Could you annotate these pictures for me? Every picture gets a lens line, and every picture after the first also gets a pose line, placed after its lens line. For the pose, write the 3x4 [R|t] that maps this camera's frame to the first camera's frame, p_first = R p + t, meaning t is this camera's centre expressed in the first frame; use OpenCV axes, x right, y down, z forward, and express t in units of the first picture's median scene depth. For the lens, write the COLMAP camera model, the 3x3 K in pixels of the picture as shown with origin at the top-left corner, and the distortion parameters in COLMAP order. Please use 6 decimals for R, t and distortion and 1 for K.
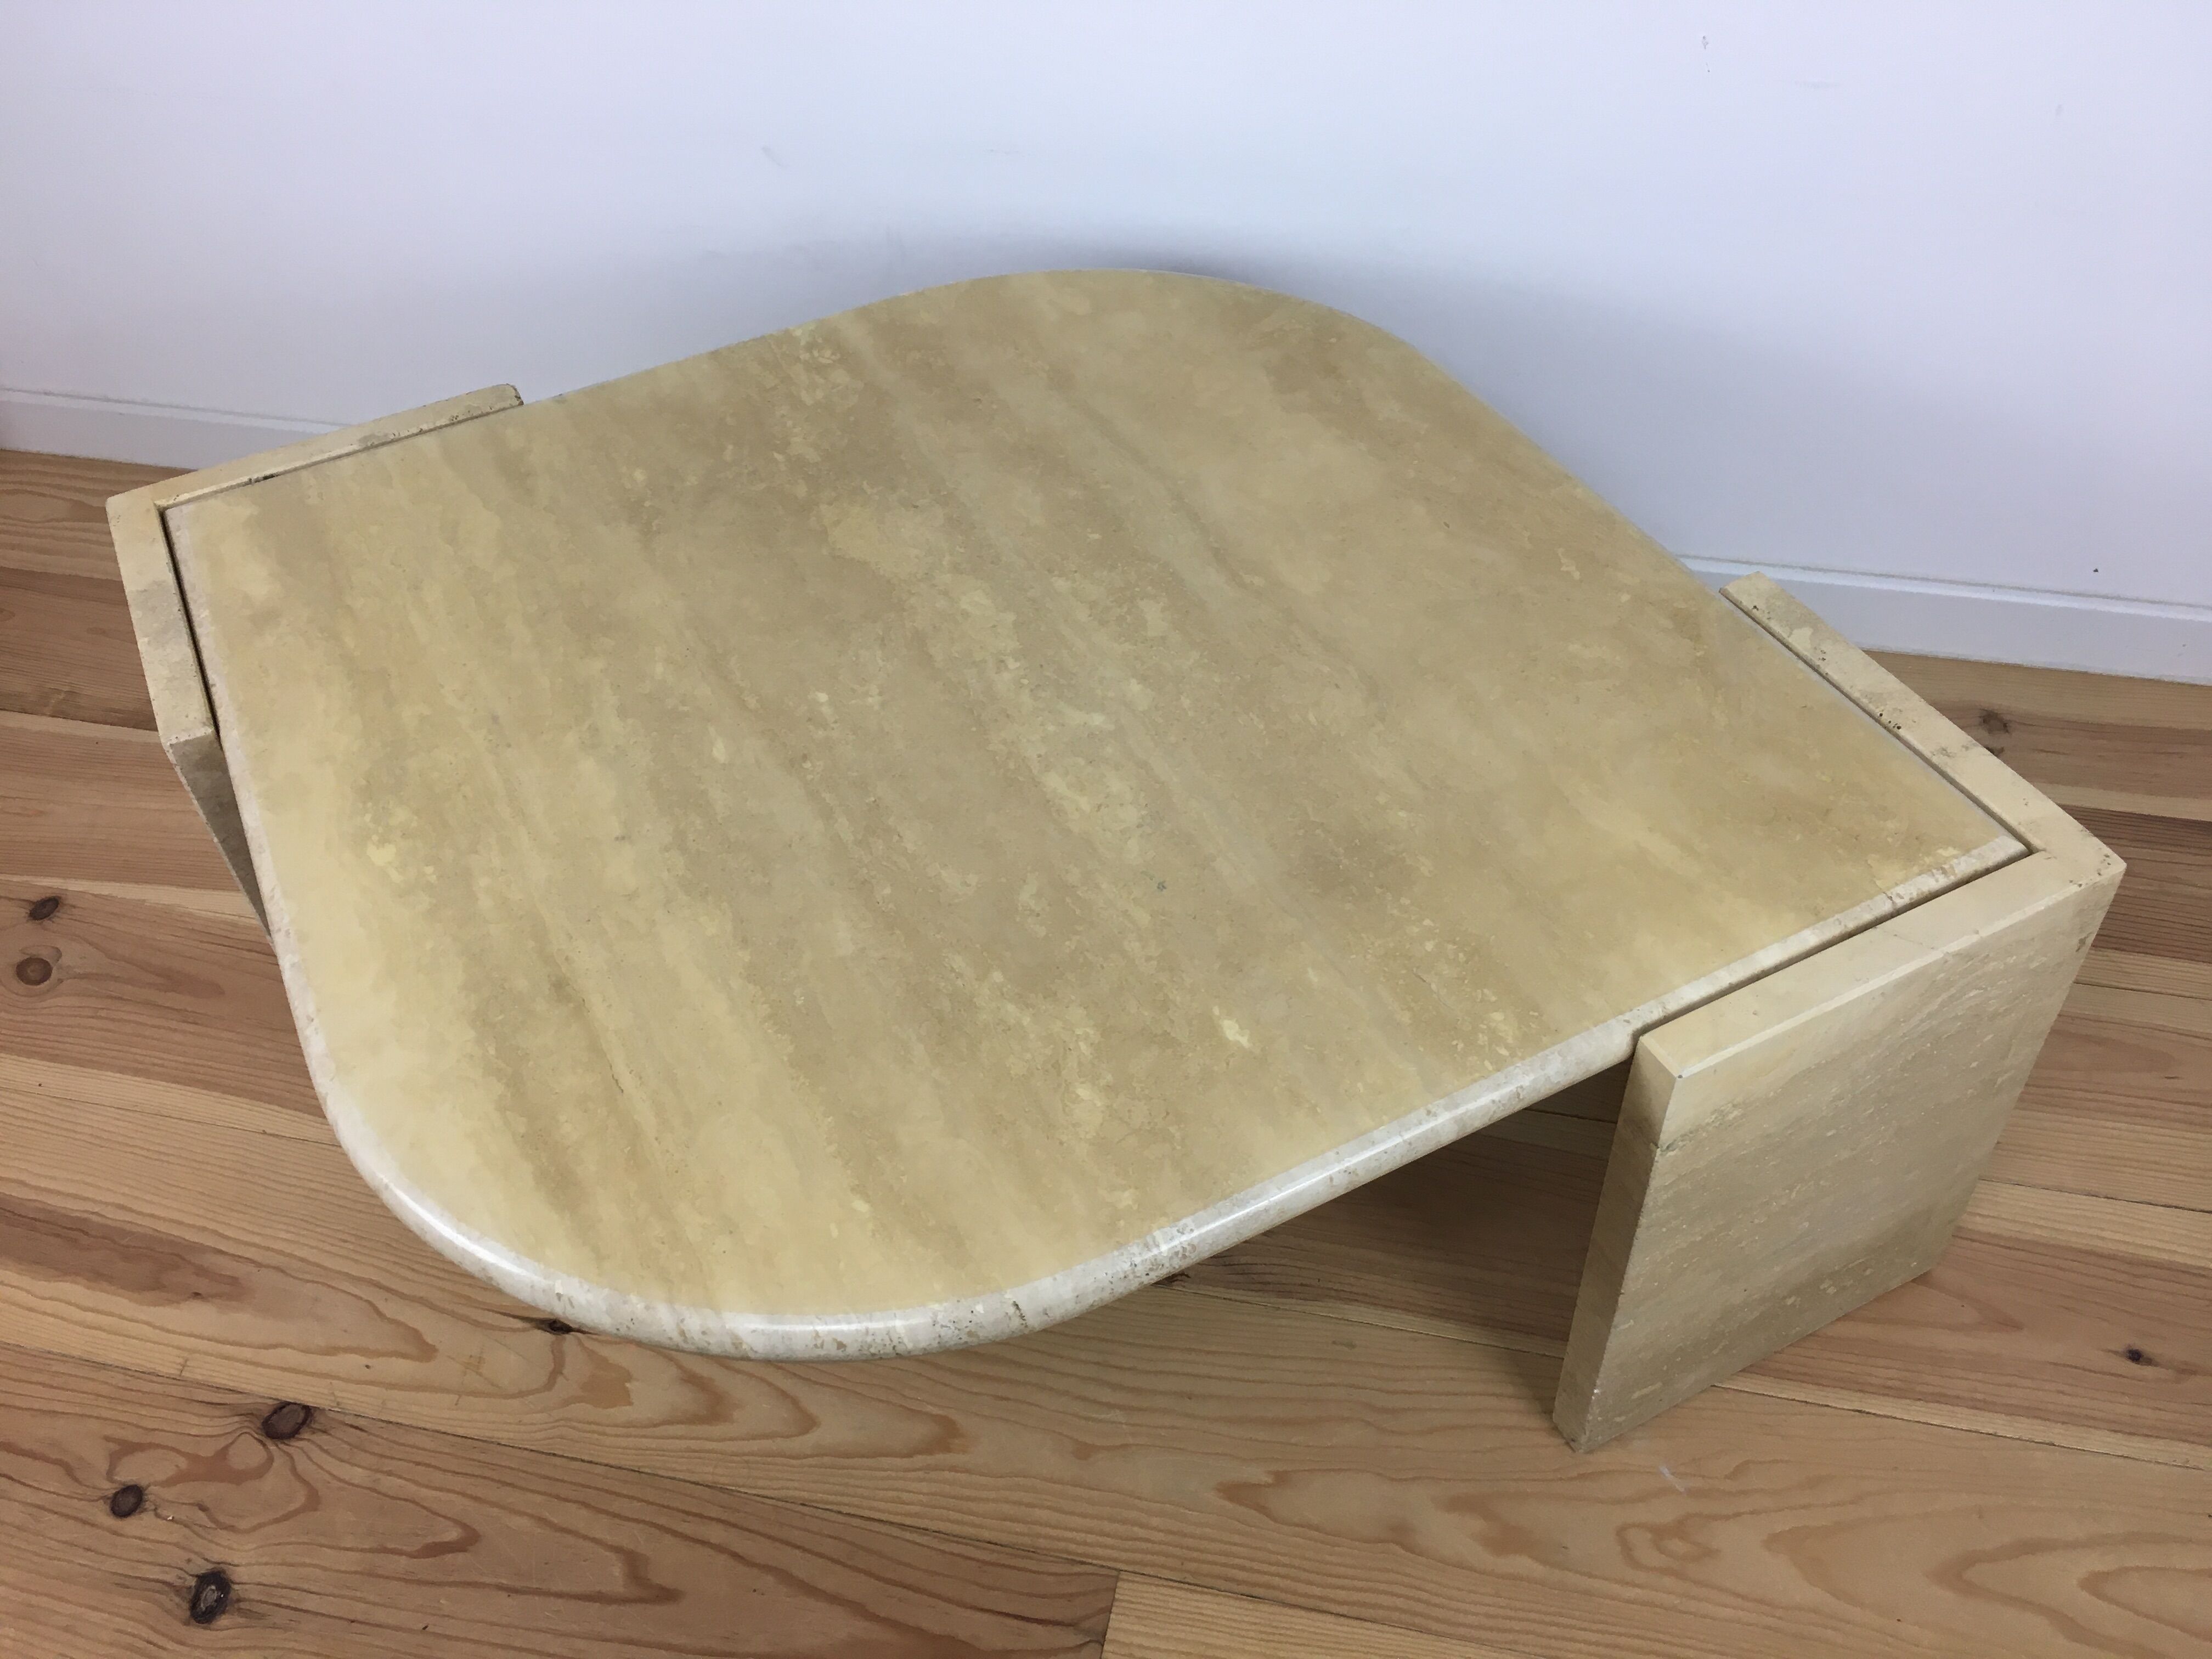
lens RADIAL K [[1898.5, 0, 1106.0], [0, 1898.5, 829.5], [0, 0, 1]] dist [0.076151, -0.125968]
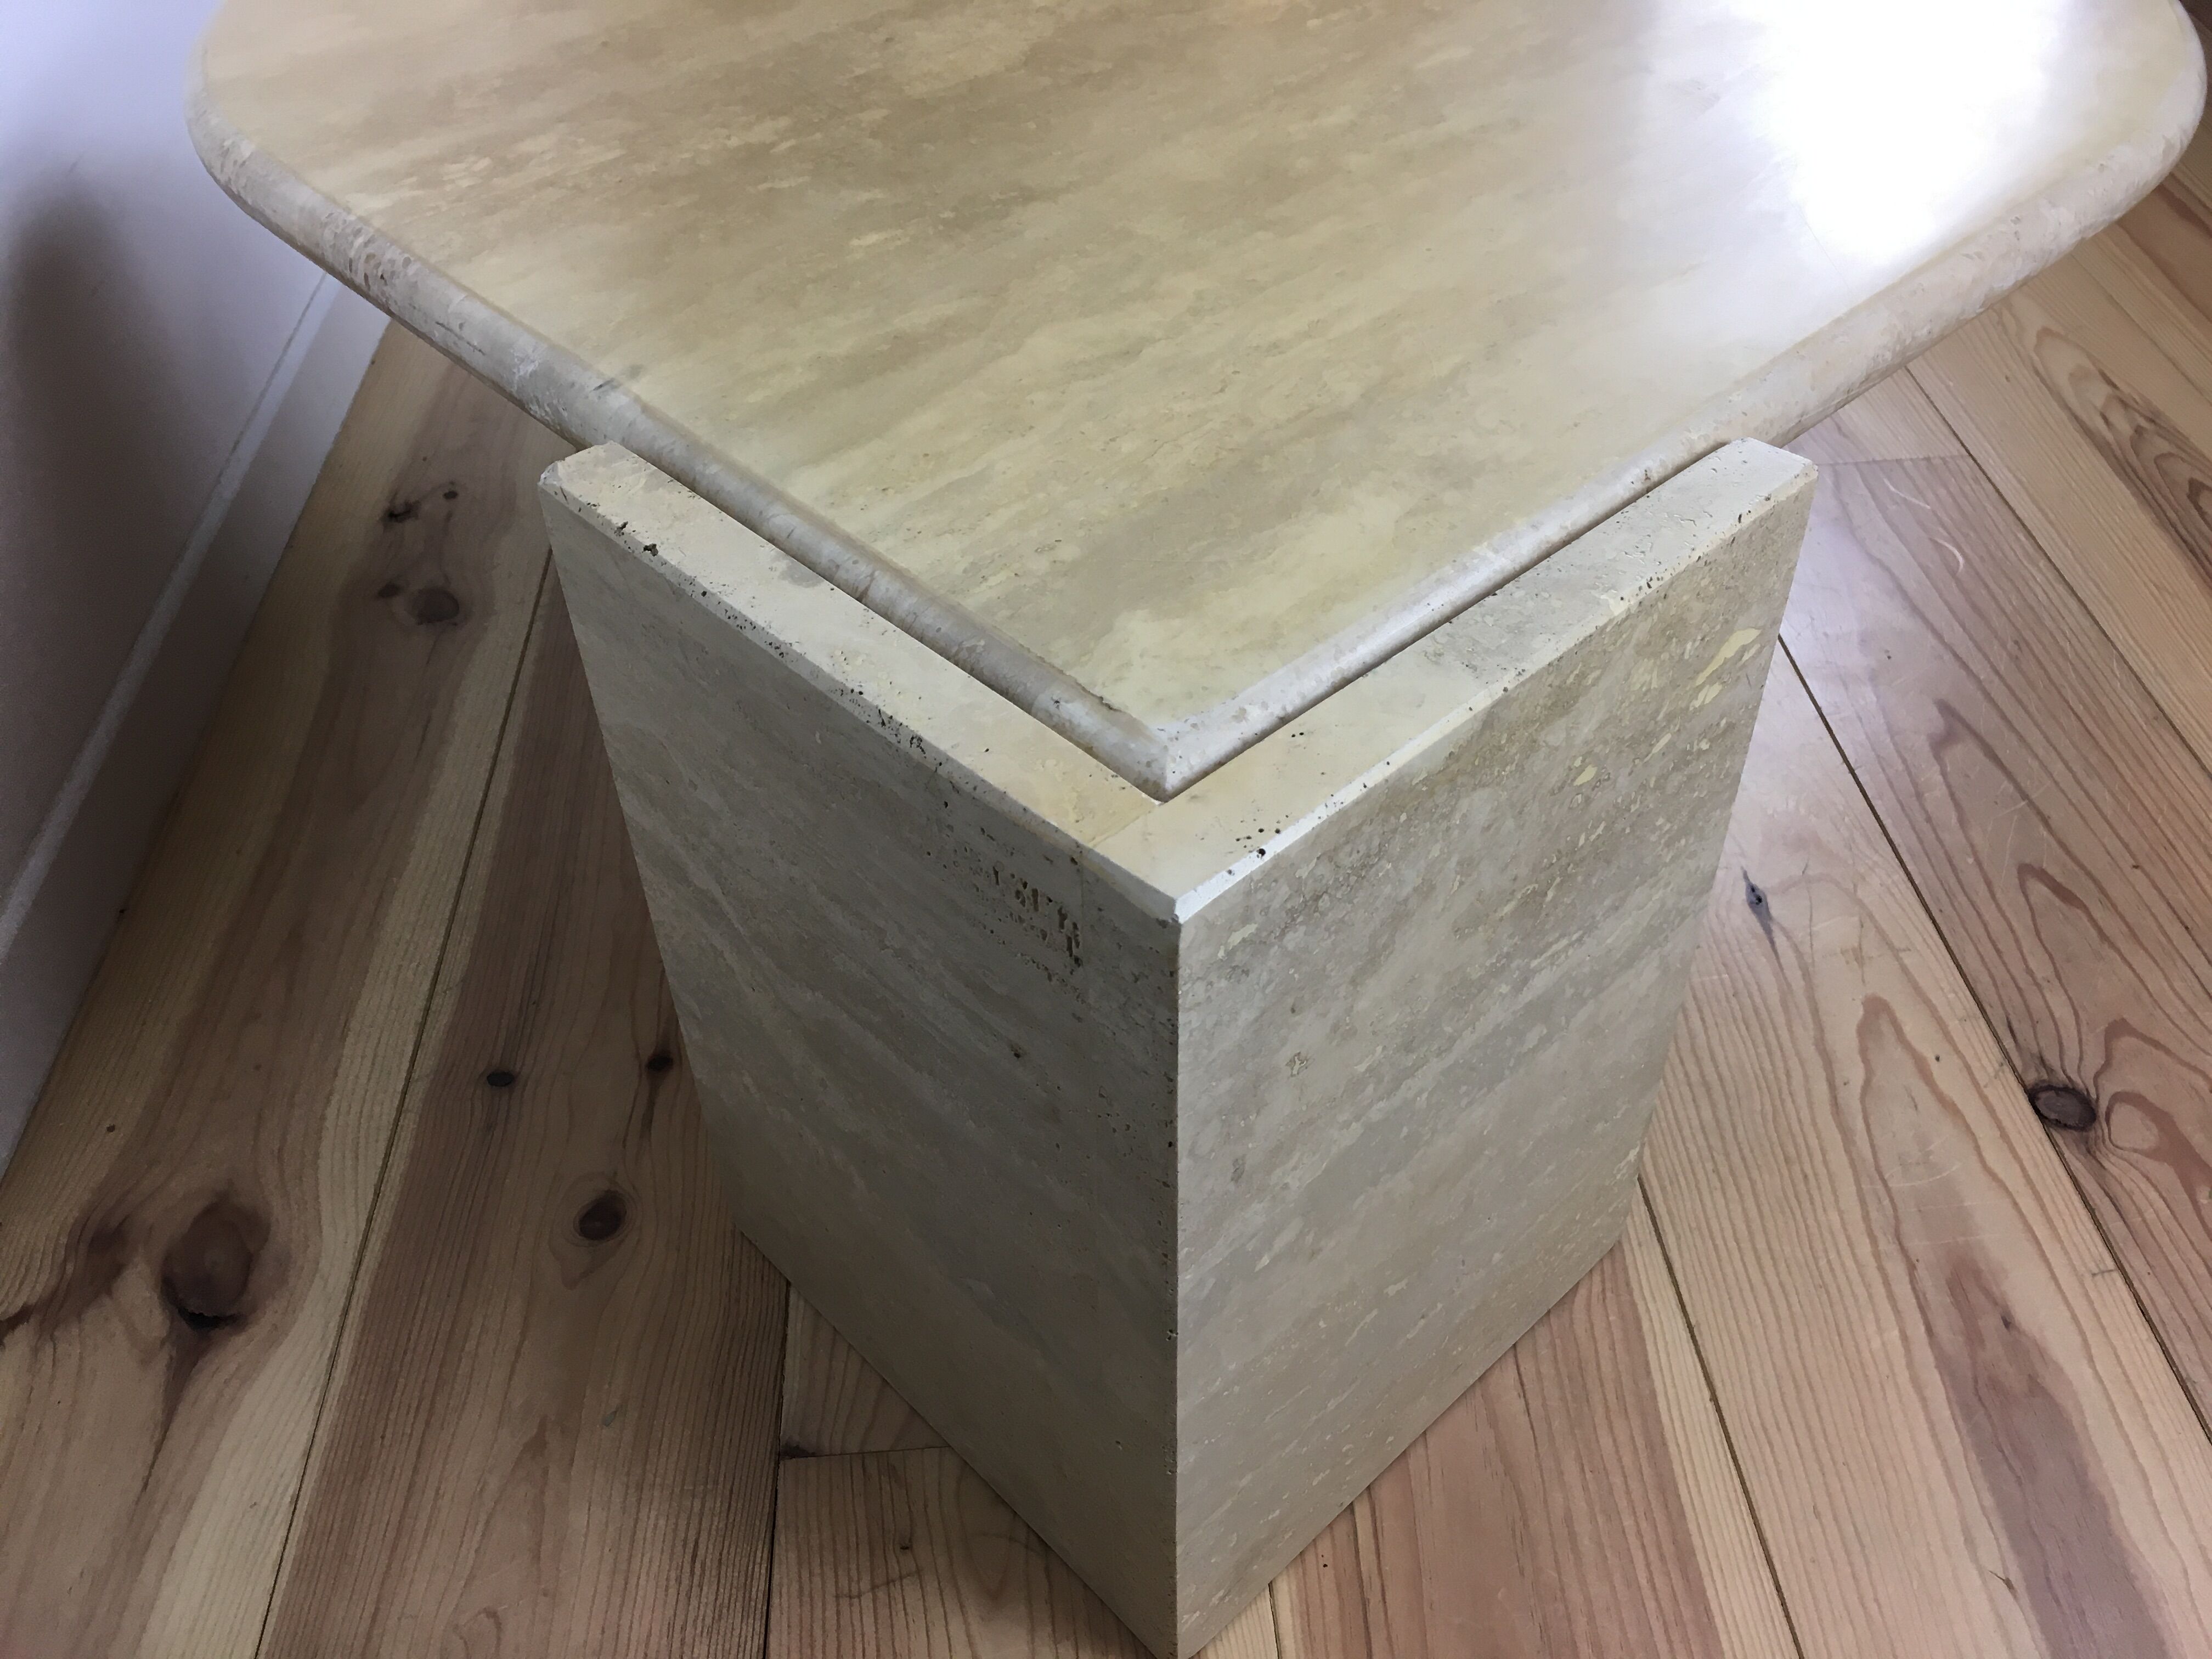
lens RADIAL K [[1898.5, 0, 1106.0], [0, 1898.5, 829.5], [0, 0, 1]] dist [0.076151, -0.125968]
pose [[-0.280082, -0.606190, 0.744371, -0.843234], [0.714298, 0.386443, 0.583473, -0.427006], [-0.641353, 0.695122, 0.324765, 0.979903]]
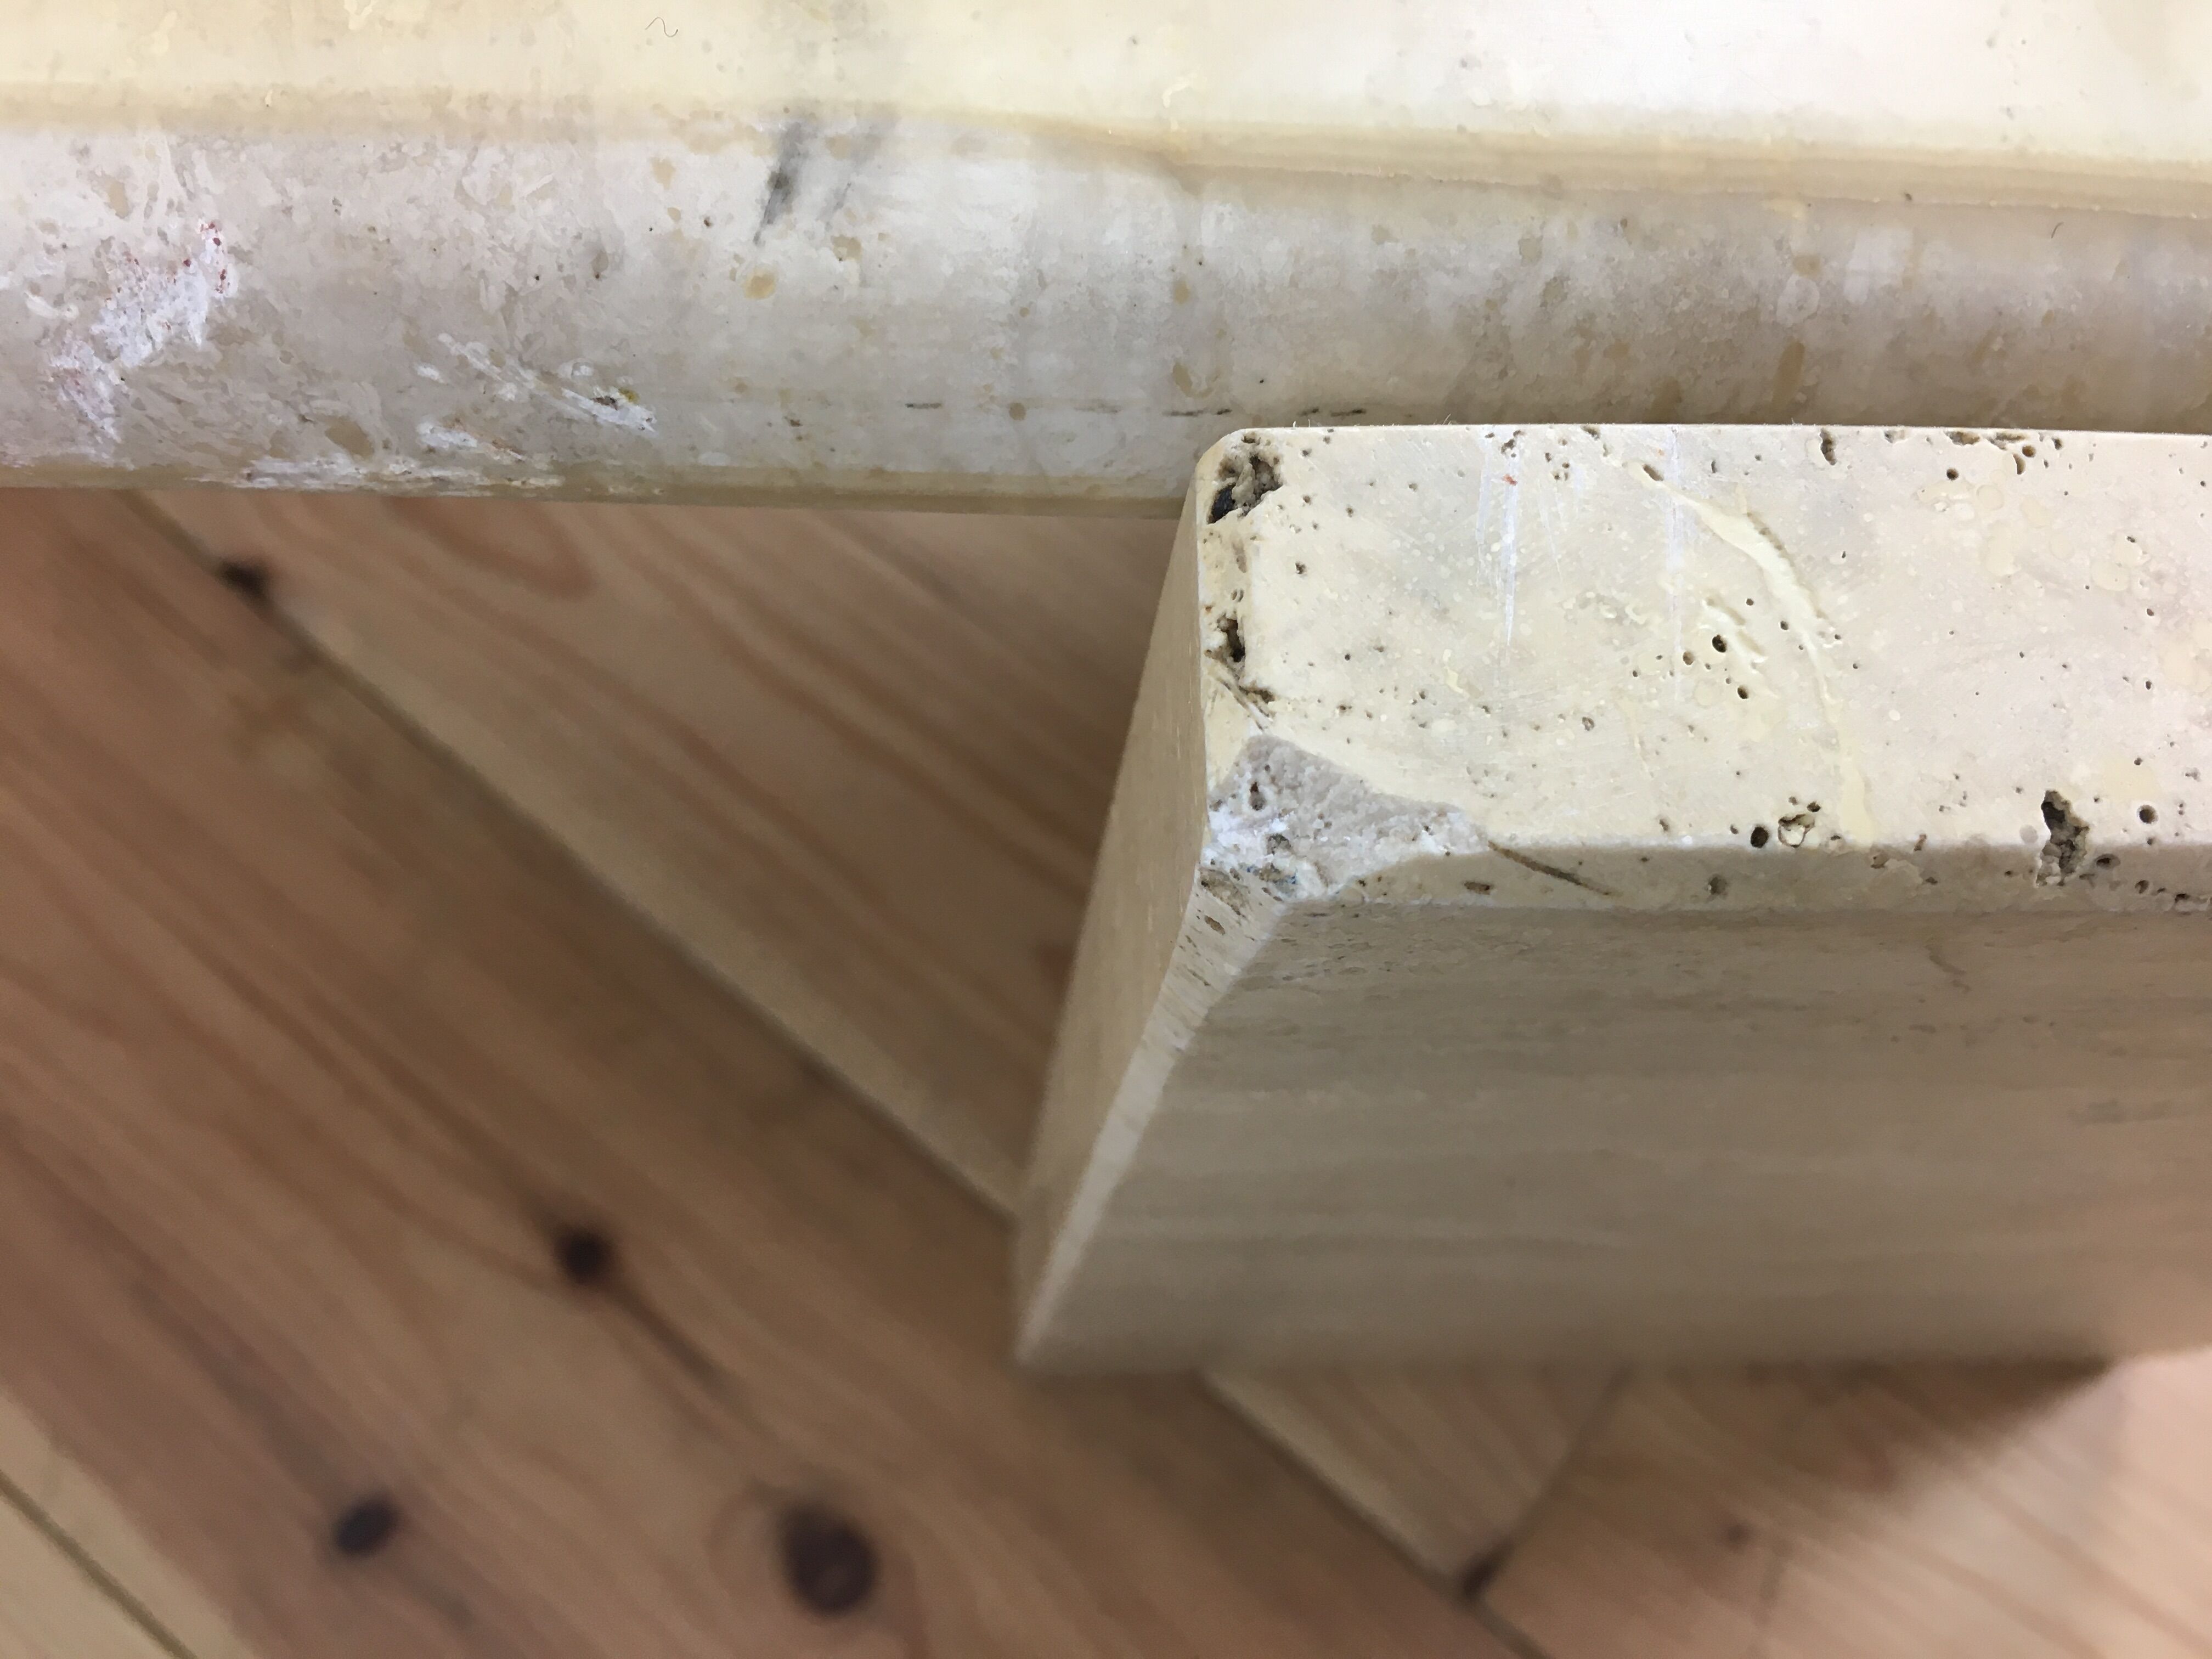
lens RADIAL K [[1898.5, 0, 1106.0], [0, 1898.5, 829.5], [0, 0, 1]] dist [0.076151, -0.125968]
pose [[-0.901543, -0.414412, 0.124426, -0.373176], [0.283939, -0.349634, 0.892824, -0.355400], [-0.326494, 0.840249, 0.432878, 1.137832]]
